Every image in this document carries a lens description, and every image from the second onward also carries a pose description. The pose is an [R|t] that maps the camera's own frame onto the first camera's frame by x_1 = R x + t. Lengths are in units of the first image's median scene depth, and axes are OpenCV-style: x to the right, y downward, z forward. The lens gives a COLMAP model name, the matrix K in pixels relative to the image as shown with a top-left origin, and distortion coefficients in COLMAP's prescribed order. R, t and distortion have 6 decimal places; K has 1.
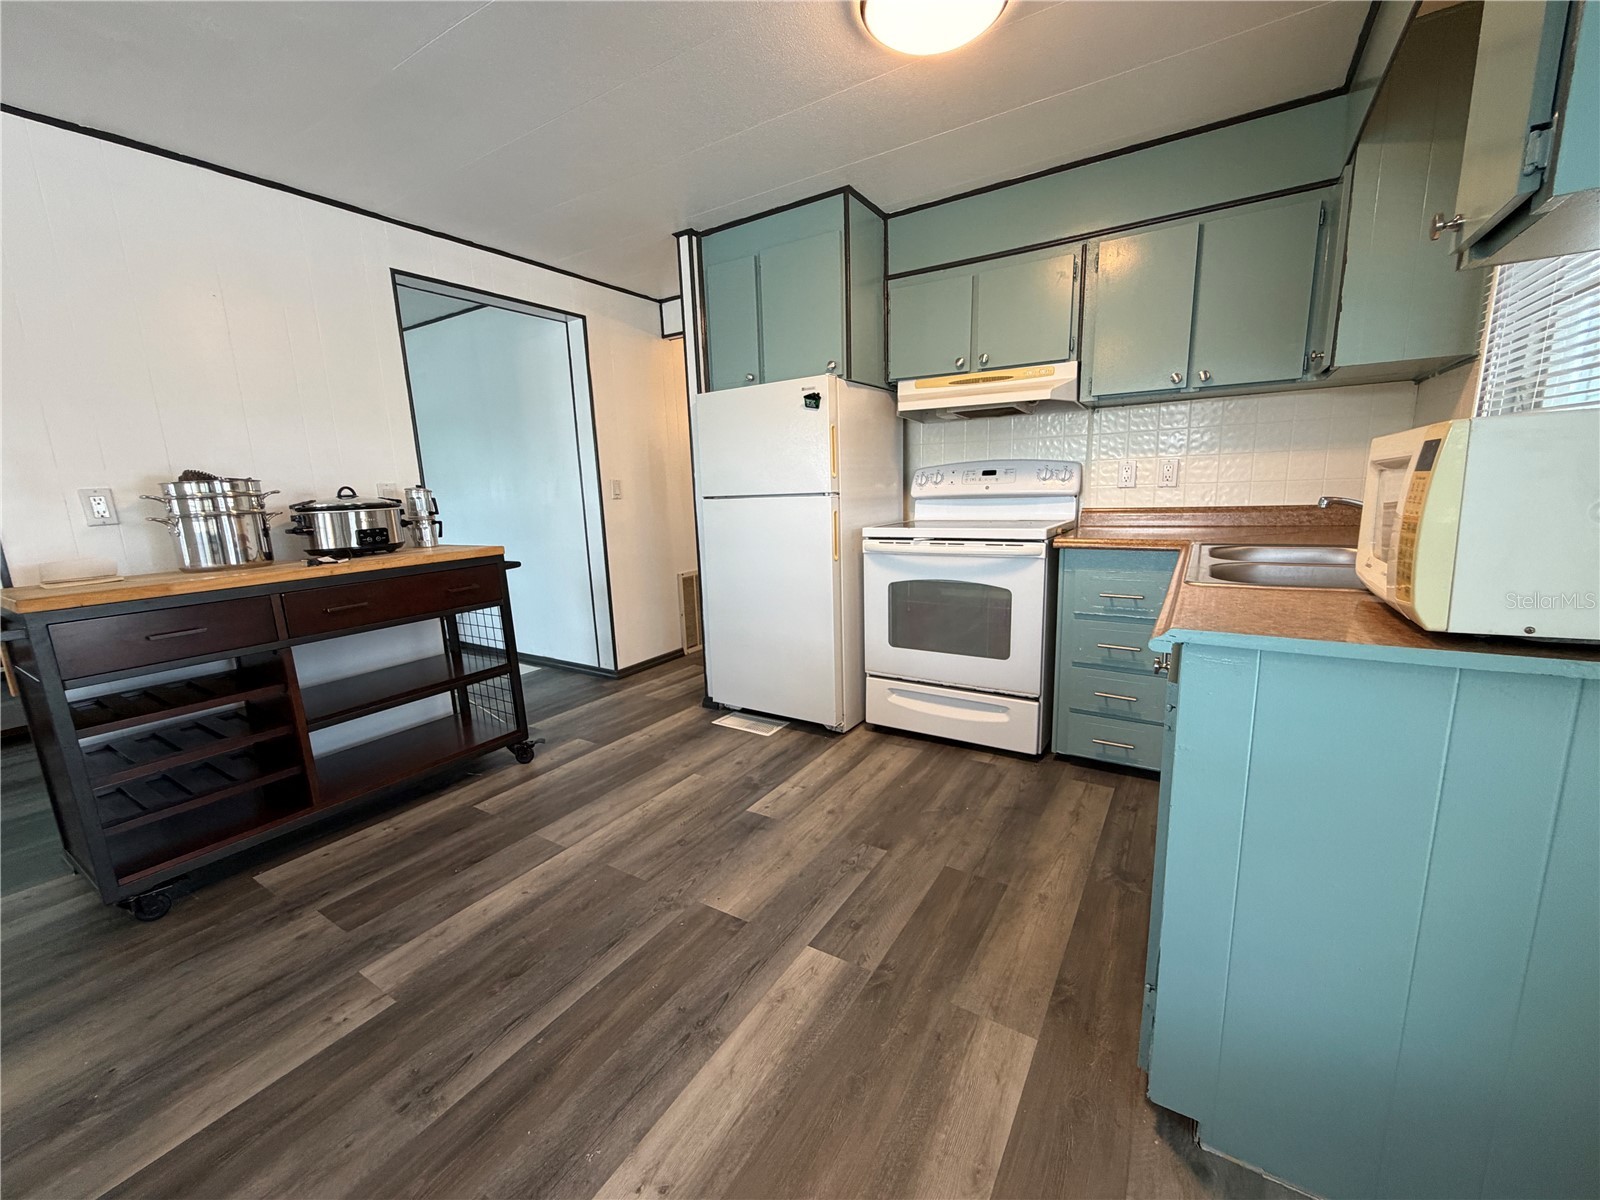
lens RADIAL K [[640.5, 0, 795.3], [0, 640.5, 600.1], [0, 0, 1]] dist [0.000057, 0.000595]
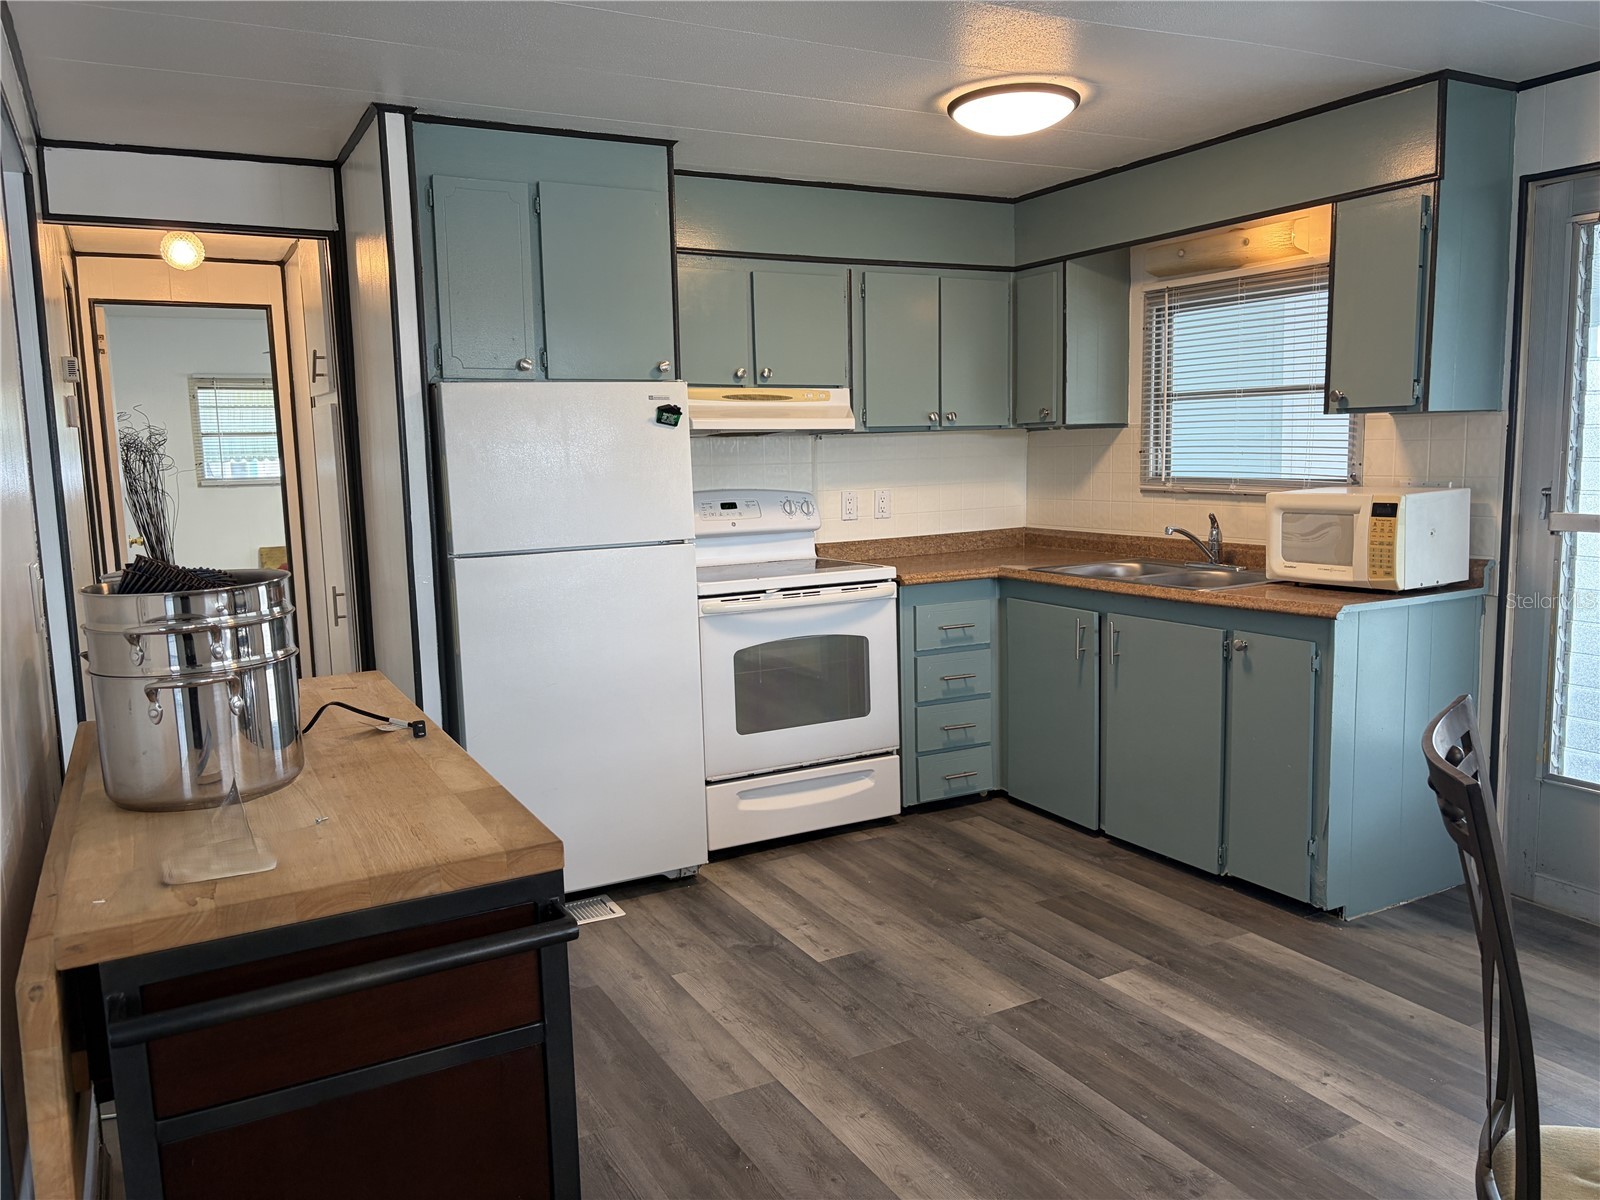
lens RADIAL K [[1212.0, 0, 804.1], [0, 1212.0, 601.2], [0, 0, 1]] dist [0.059873, -0.066247]
pose [[0.484554, -0.089309, 0.870190, -1.235272], [0.167407, 0.985856, 0.007962, -0.097980], [-0.858593, 0.141818, 0.492651, 0.242203]]
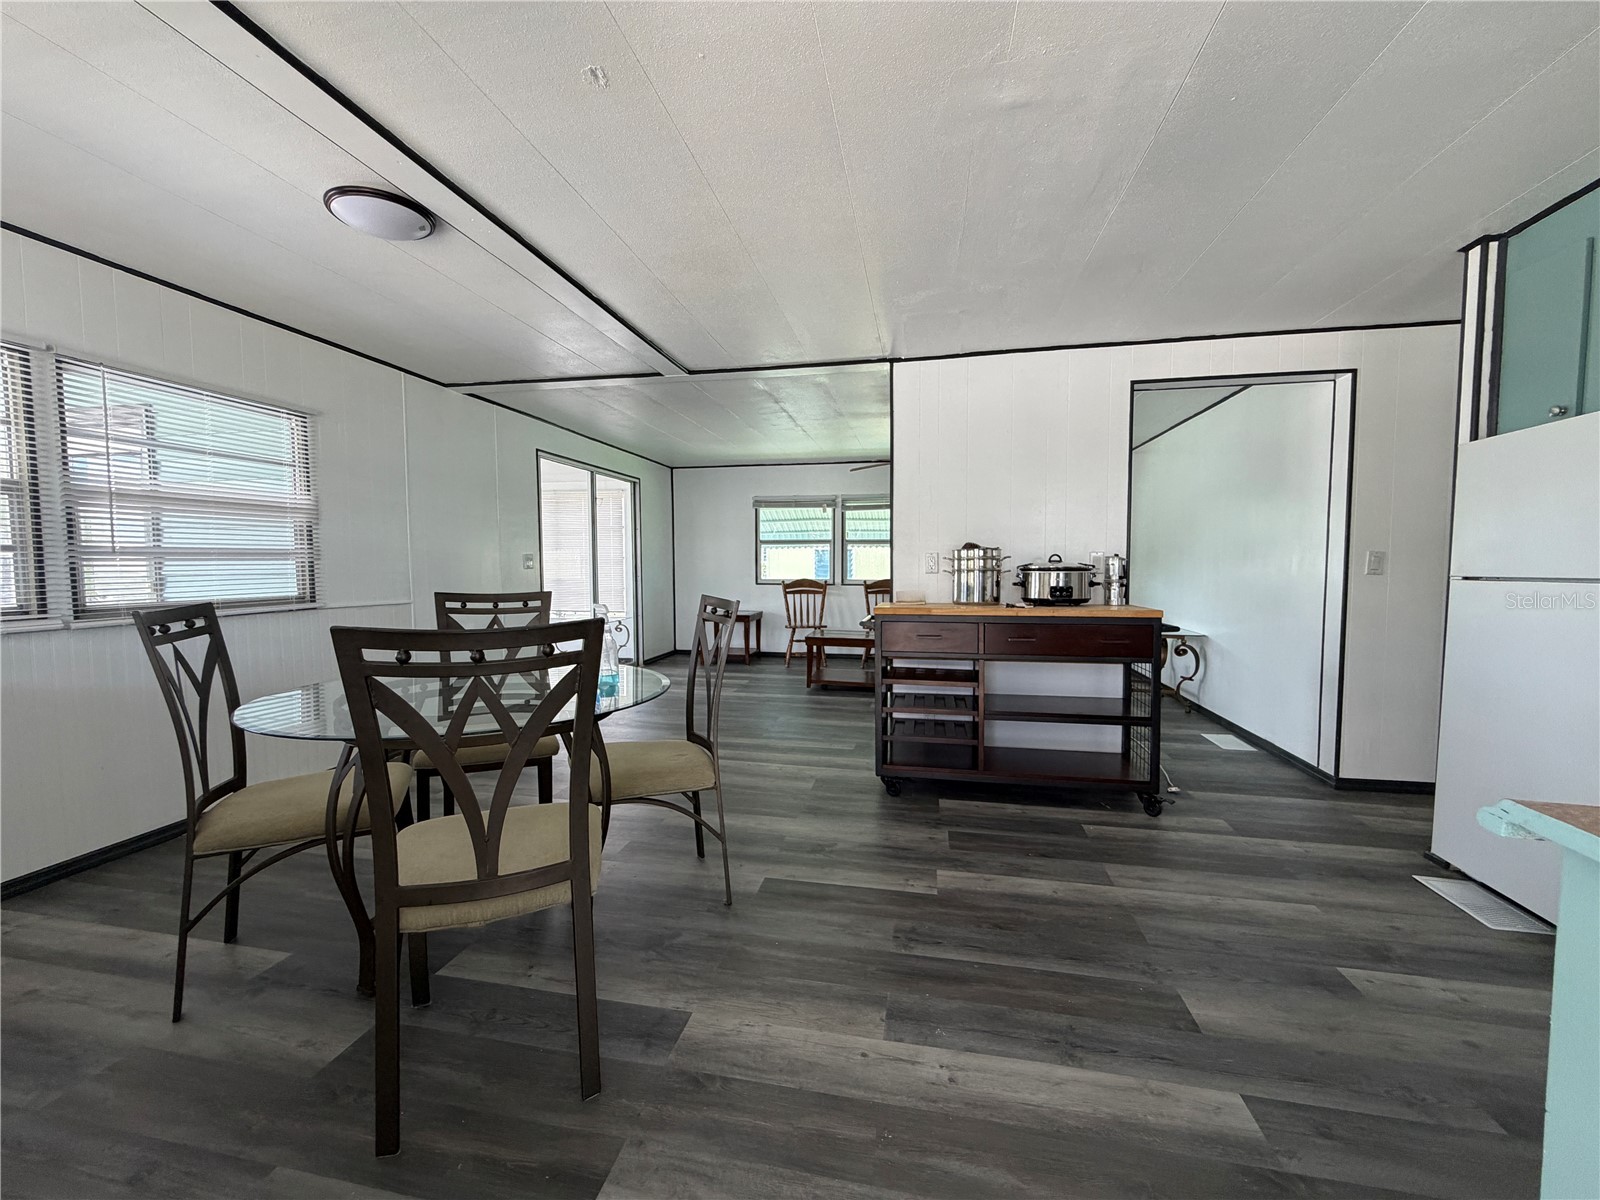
lens RADIAL K [[640.5, 0, 795.3], [0, 640.5, 600.1], [0, 0, 1]] dist [0.000057, 0.000595]
pose [[0.354787, 0.088323, -0.930766, 0.368586], [-0.179941, 0.983367, 0.024725, -0.017194], [0.917468, 0.158711, 0.364778, 0.023955]]
